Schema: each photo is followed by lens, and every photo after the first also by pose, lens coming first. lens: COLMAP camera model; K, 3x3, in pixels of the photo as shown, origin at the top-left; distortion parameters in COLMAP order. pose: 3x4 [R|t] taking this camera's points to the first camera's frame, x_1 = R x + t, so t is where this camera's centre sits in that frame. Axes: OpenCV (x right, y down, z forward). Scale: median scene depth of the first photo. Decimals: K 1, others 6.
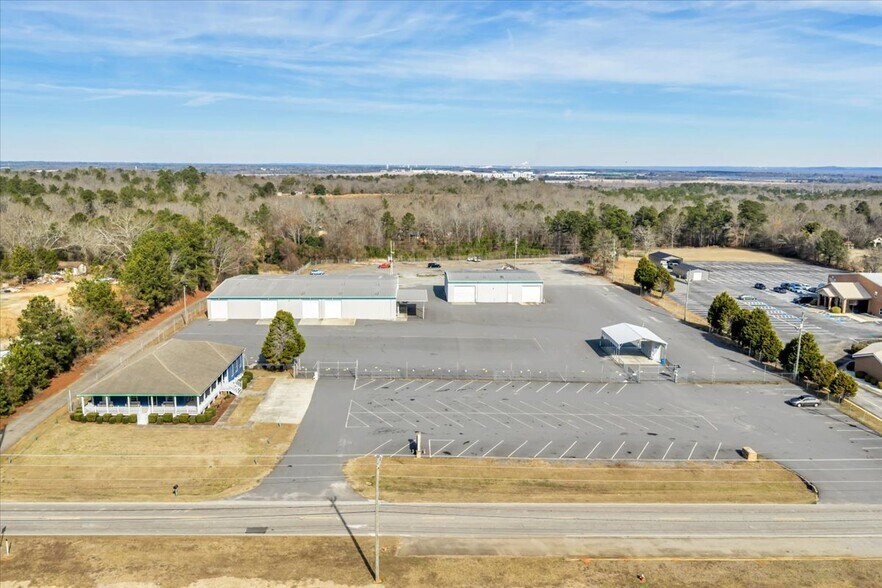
lens RADIAL K [[725.8, 0, 440.5], [0, 725.8, 297.1], [0, 0, 1]] dist [0.023705, -0.035906]
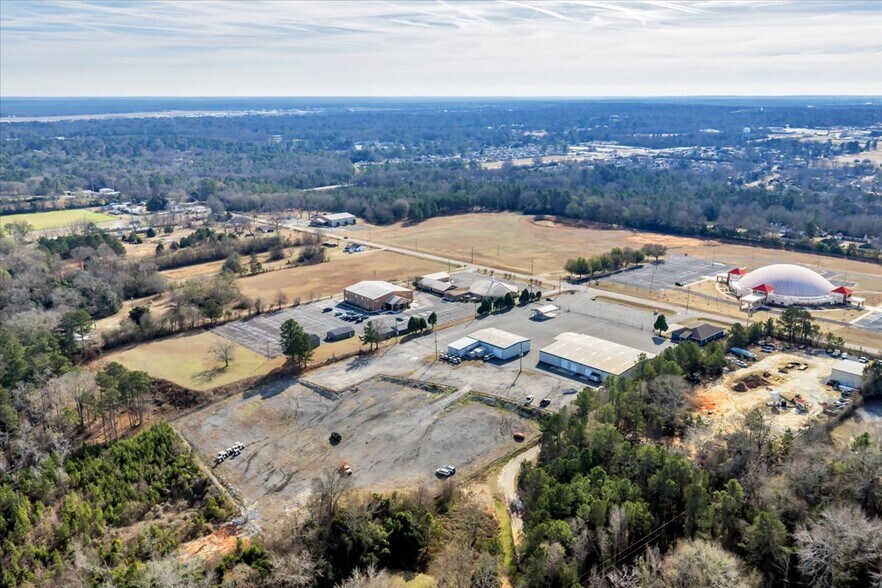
lens RADIAL K [[725.8, 0, 441.3], [0, 725.8, 290.8], [0, 0, 1]] dist [0.023705, -0.035906]
pose [[-0.655136, -0.201739, 0.728078, -1.329745], [0.135093, 0.916879, 0.375611, -0.983998], [-0.743335, 0.344434, -0.573427, 2.497259]]
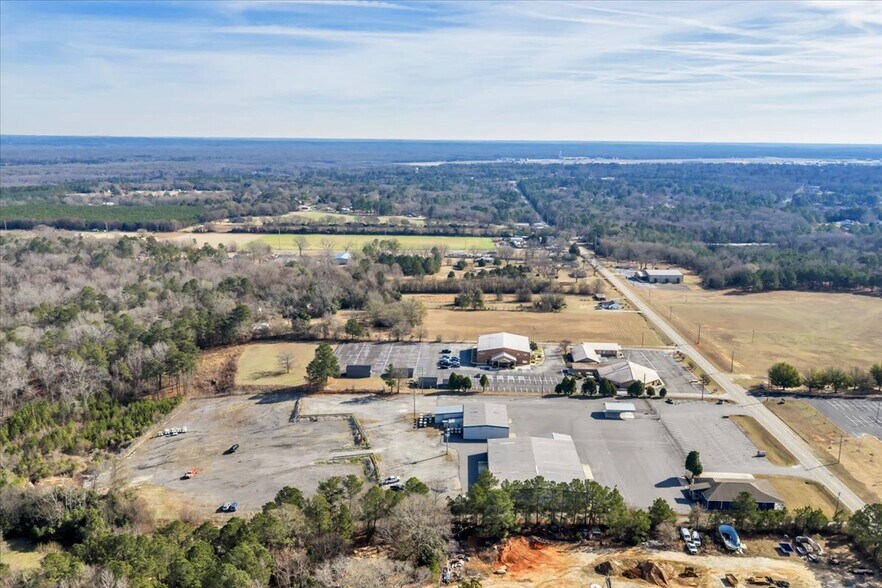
lens RADIAL K [[725.8, 0, 441.7], [0, 725.8, 286.7], [0, 0, 1]] dist [0.023705, -0.035906]
pose [[0.076967, -0.205016, 0.975728, -1.683809], [0.172197, 0.966658, 0.189527, -0.730035], [-0.982051, 0.153430, 0.109704, 1.052627]]
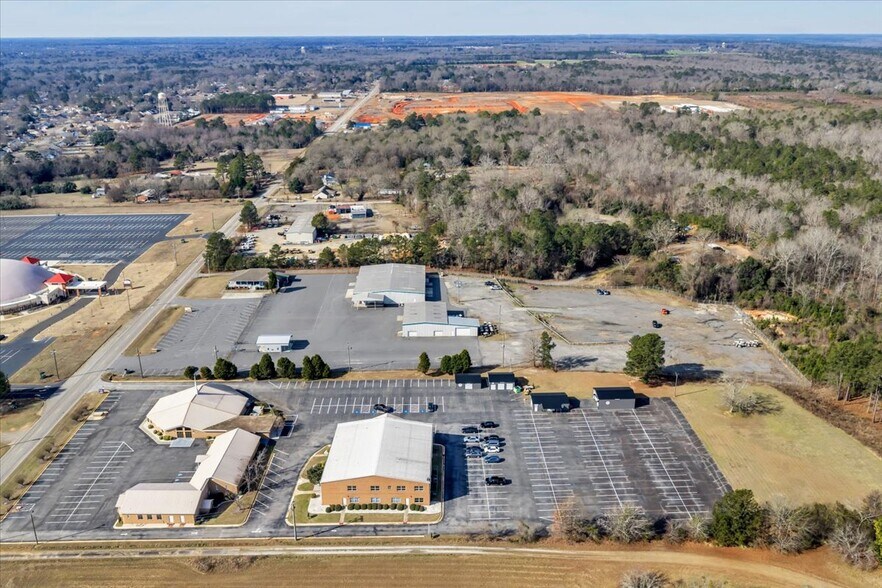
lens RADIAL K [[725.8, 0, 444.2], [0, 725.8, 290.0], [0, 0, 1]] dist [0.023705, -0.035906]
pose [[-0.015297, 0.327276, -0.944805, 1.858661], [-0.176536, 0.929187, 0.324725, -0.717309], [0.984175, 0.171759, 0.043562, 1.155138]]
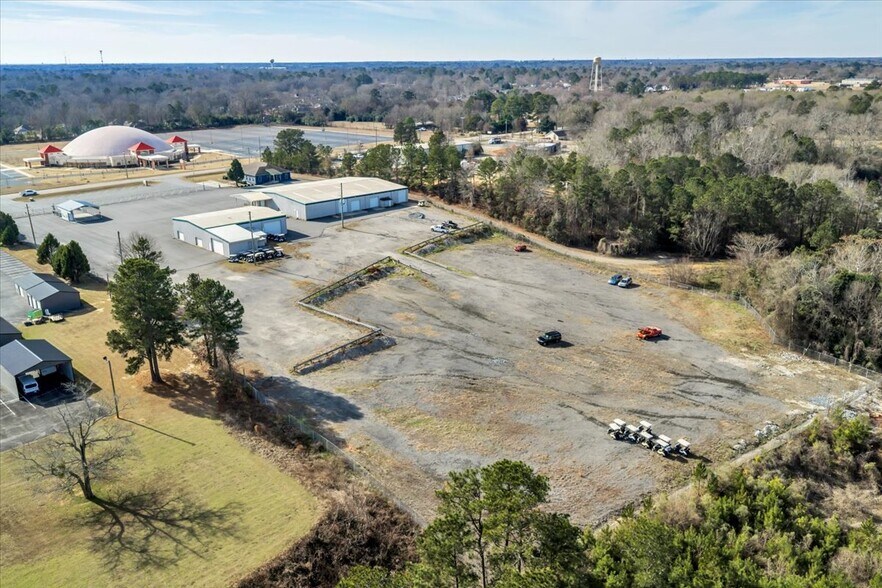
lens RADIAL K [[725.8, 0, 444.6], [0, 725.8, 292.3], [0, 0, 1]] dist [0.023705, -0.035906]
pose [[-0.742296, 0.202320, -0.638799, 0.633801], [-0.119189, 0.898259, 0.422995, -0.490572], [0.659387, 0.390125, -0.642660, 2.296393]]
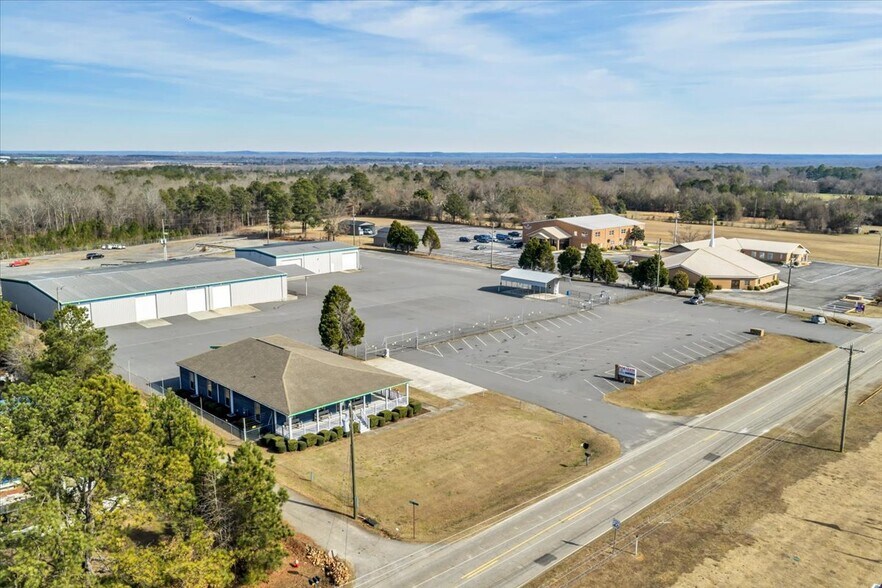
lens RADIAL K [[725.8, 0, 444.6], [0, 725.8, 301.0], [0, 0, 1]] dist [0.023705, -0.035906]
pose [[0.729775, -0.139431, 0.669319, -0.515323], [0.122497, 0.989808, 0.072633, -0.007799], [-0.672624, 0.028983, 0.739416, 0.213340]]
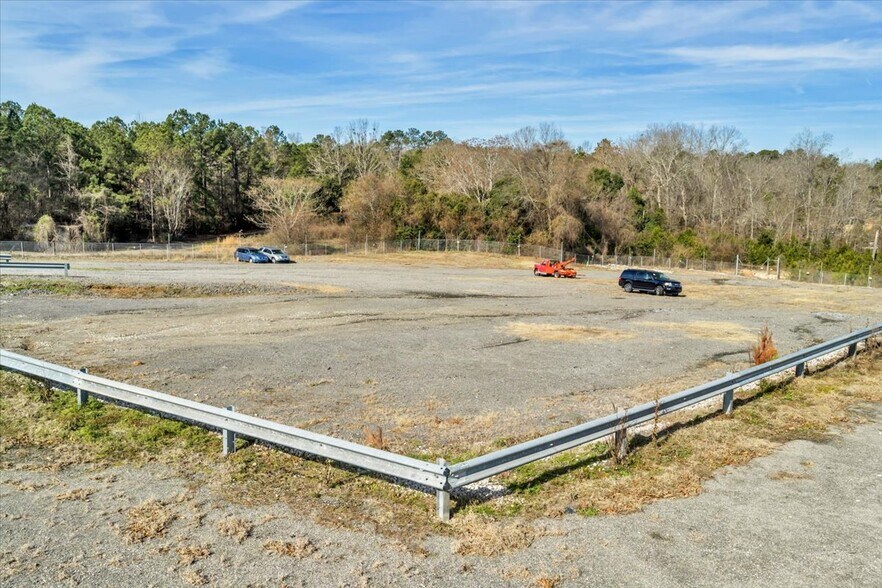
lens RADIAL K [[725.8, 0, 438.2], [0, 725.8, 294.7], [0, 0, 1]] dist [0.023705, -0.035906]
pose [[0.575949, 0.119418, -0.808717, 0.217549], [-0.149018, 0.988034, 0.039769, -0.072679], [0.803789, 0.097608, 0.586853, 1.534092]]
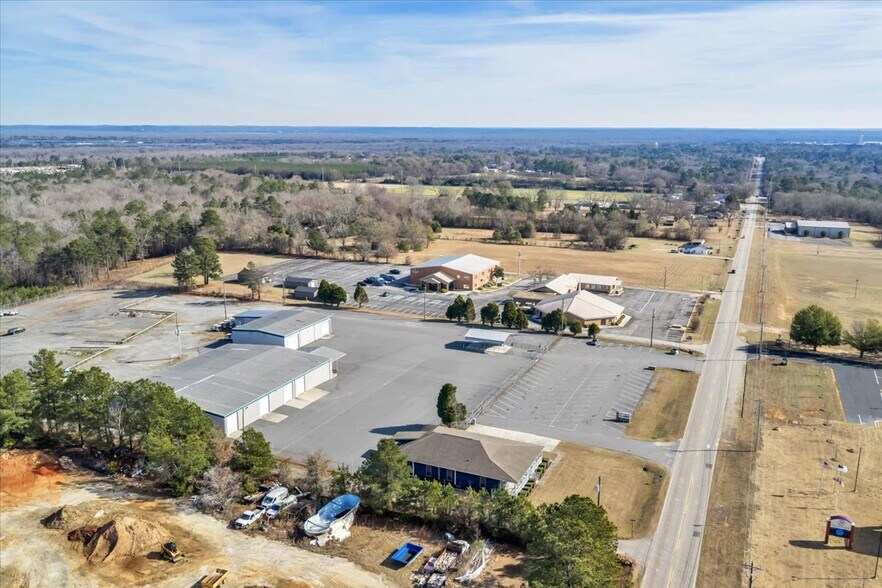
lens RADIAL K [[725.8, 0, 444.8], [0, 725.8, 290.6], [0, 0, 1]] dist [0.023705, -0.035906]
pose [[0.430344, -0.204195, 0.879266, -0.972949], [0.160960, 0.975825, 0.147840, -0.246414], [-0.888198, 0.077905, 0.452808, 0.305681]]
